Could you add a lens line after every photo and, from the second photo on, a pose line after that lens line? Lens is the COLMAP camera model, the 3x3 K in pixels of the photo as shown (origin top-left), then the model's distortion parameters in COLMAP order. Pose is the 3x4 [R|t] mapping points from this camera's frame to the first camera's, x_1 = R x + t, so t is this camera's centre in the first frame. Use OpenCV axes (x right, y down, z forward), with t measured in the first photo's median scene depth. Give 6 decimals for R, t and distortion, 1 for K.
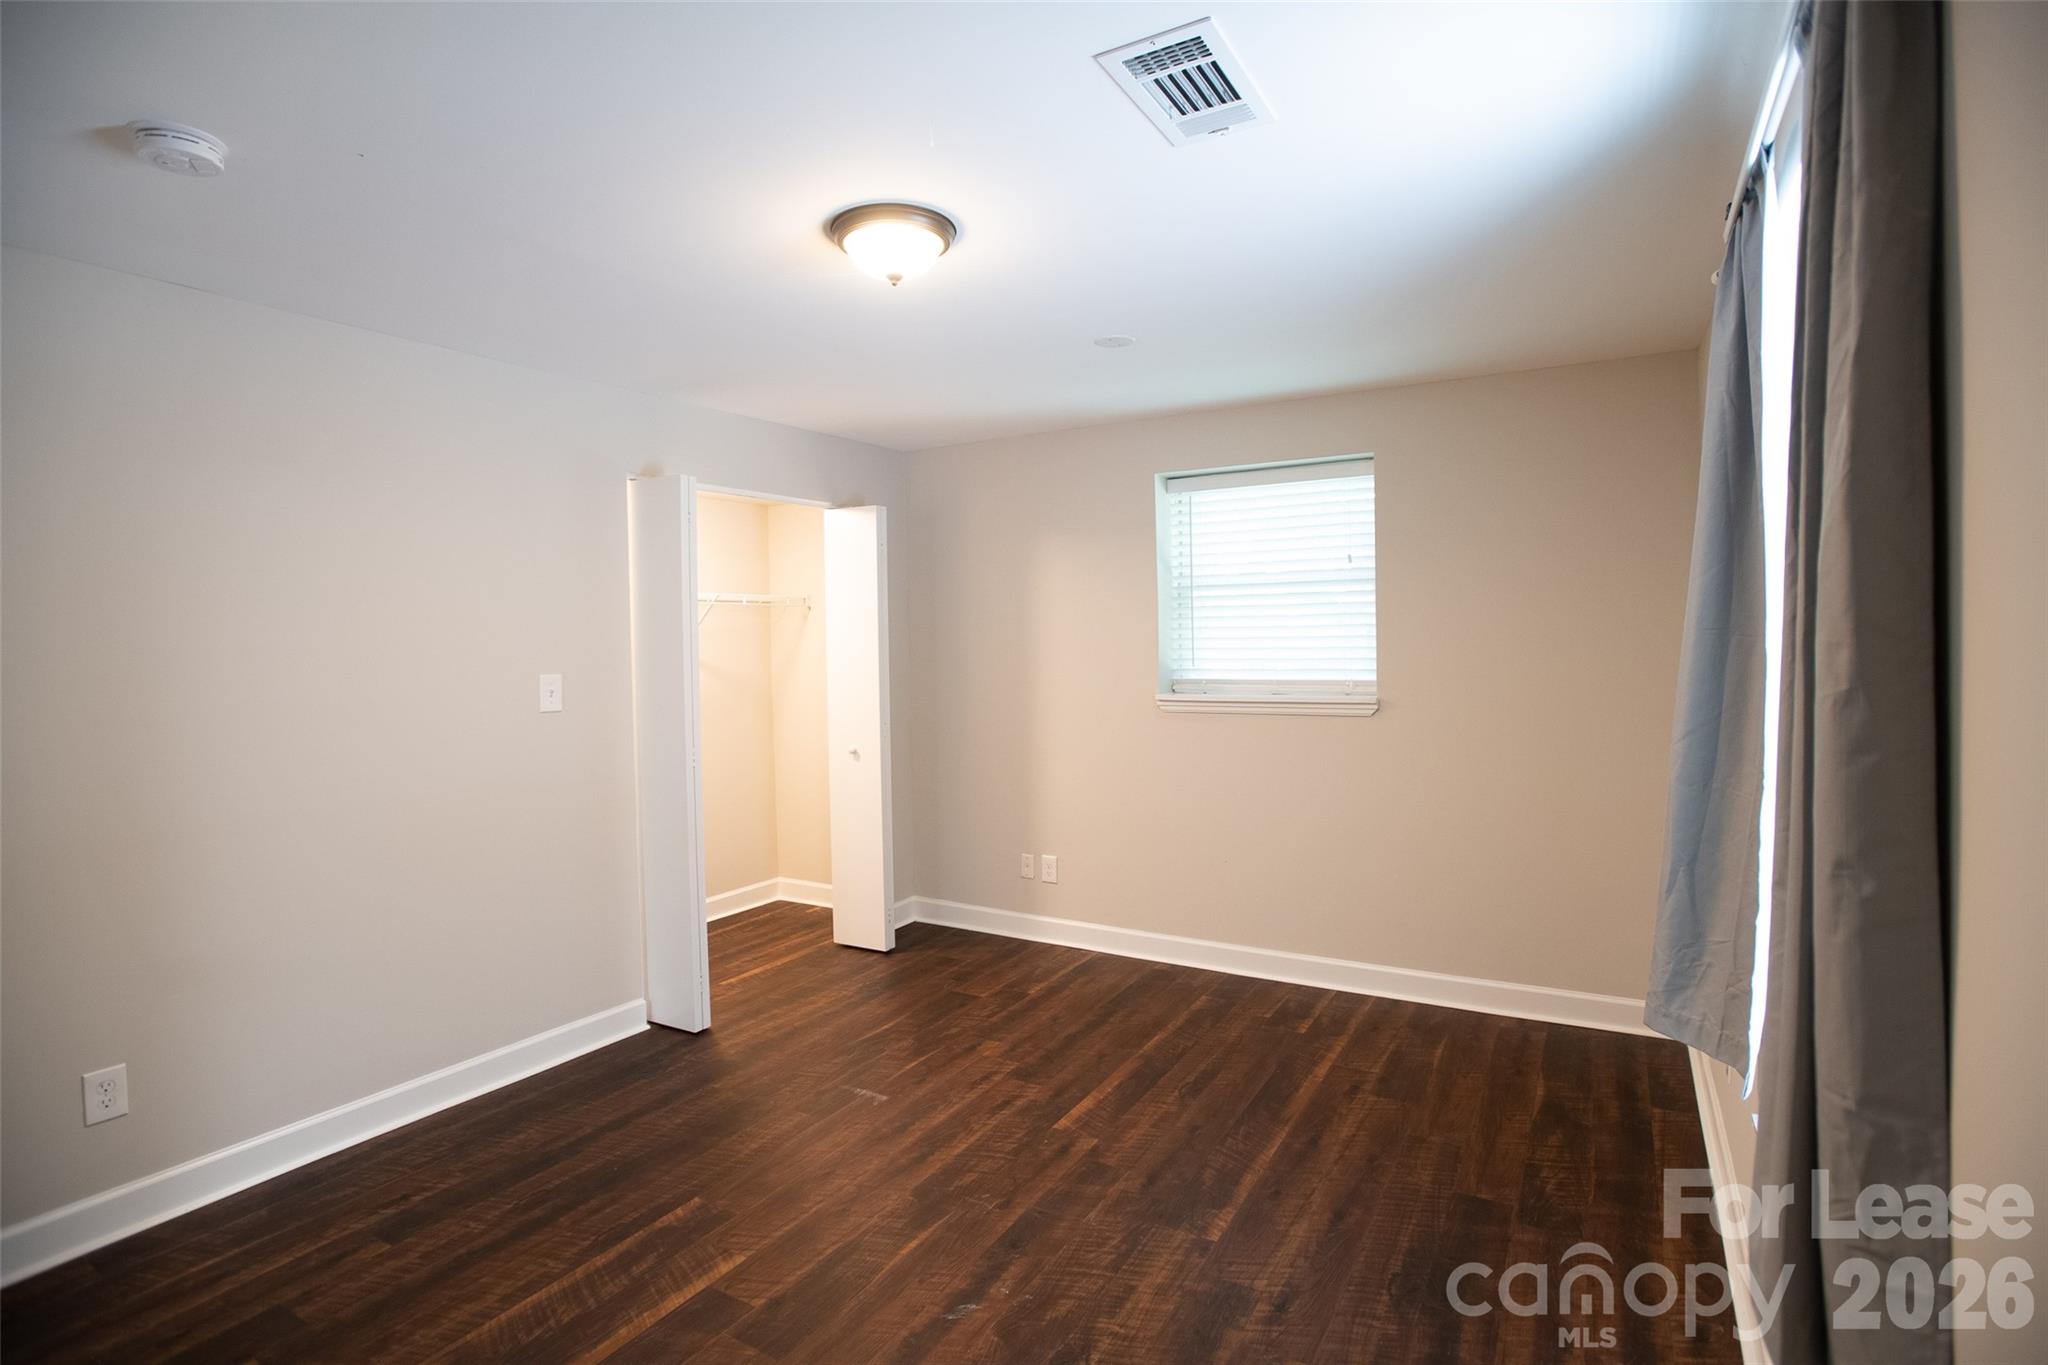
lens RADIAL K [[1017.5, 0, 1024.0], [0, 1017.5, 682.5], [0, 0, 1]] dist [-0.003745, 0.000678]
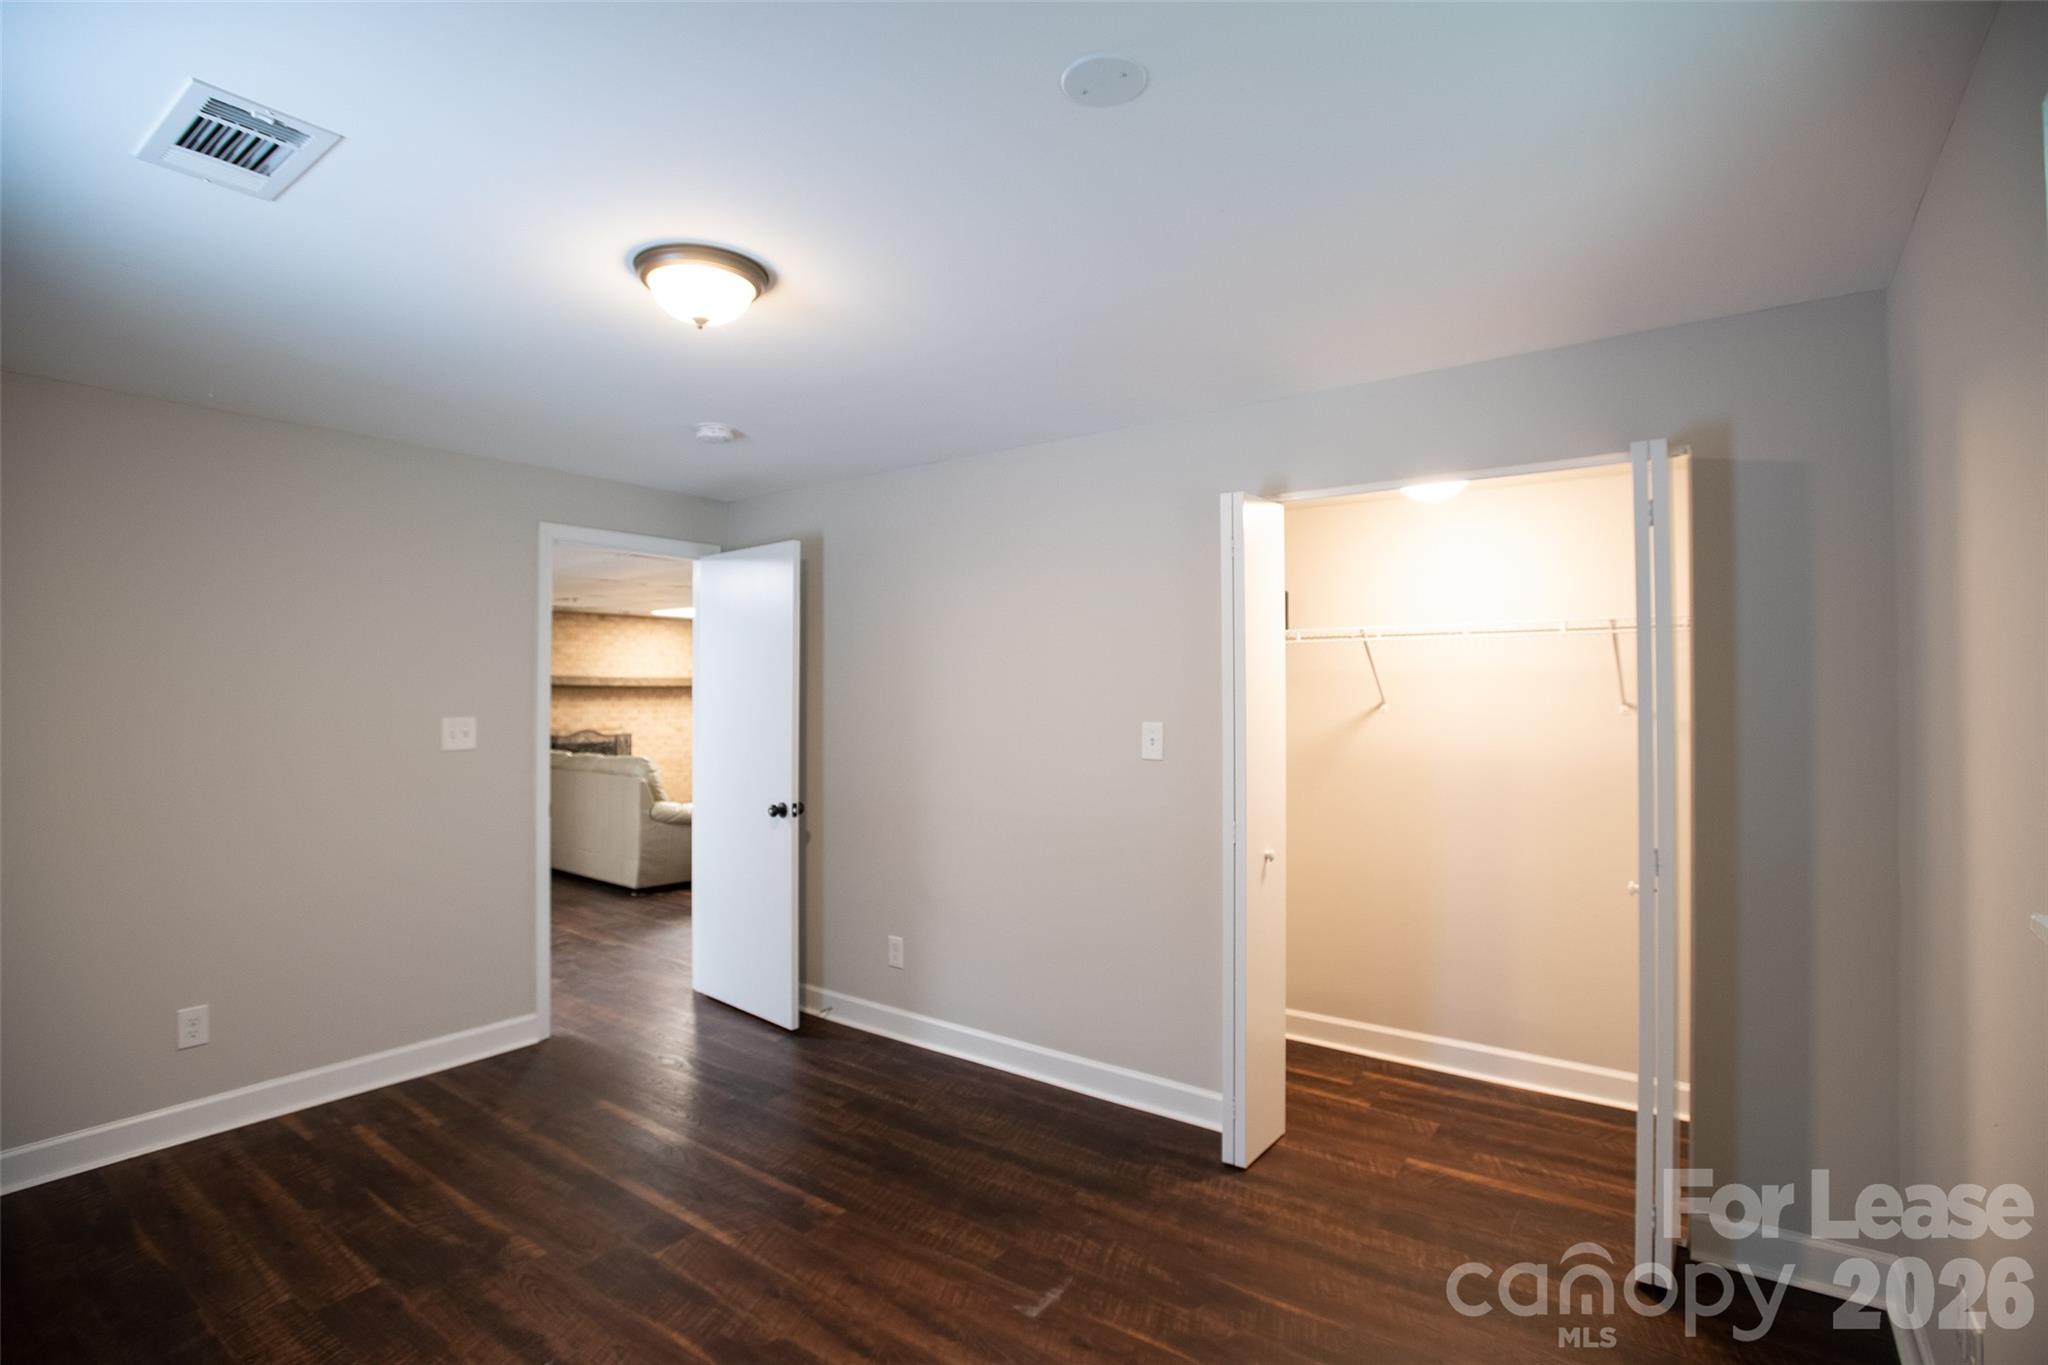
lens RADIAL K [[987.2, 0, 1024.0], [0, 987.2, 682.5], [0, 0, 1]] dist [-0.033871, 0.000025]
pose [[-0.100522, 0.000695, -0.994935, 0.573506], [-0.033947, 0.999415, 0.004128, -0.052199], [0.994356, 0.034190, -0.100440, 1.064291]]
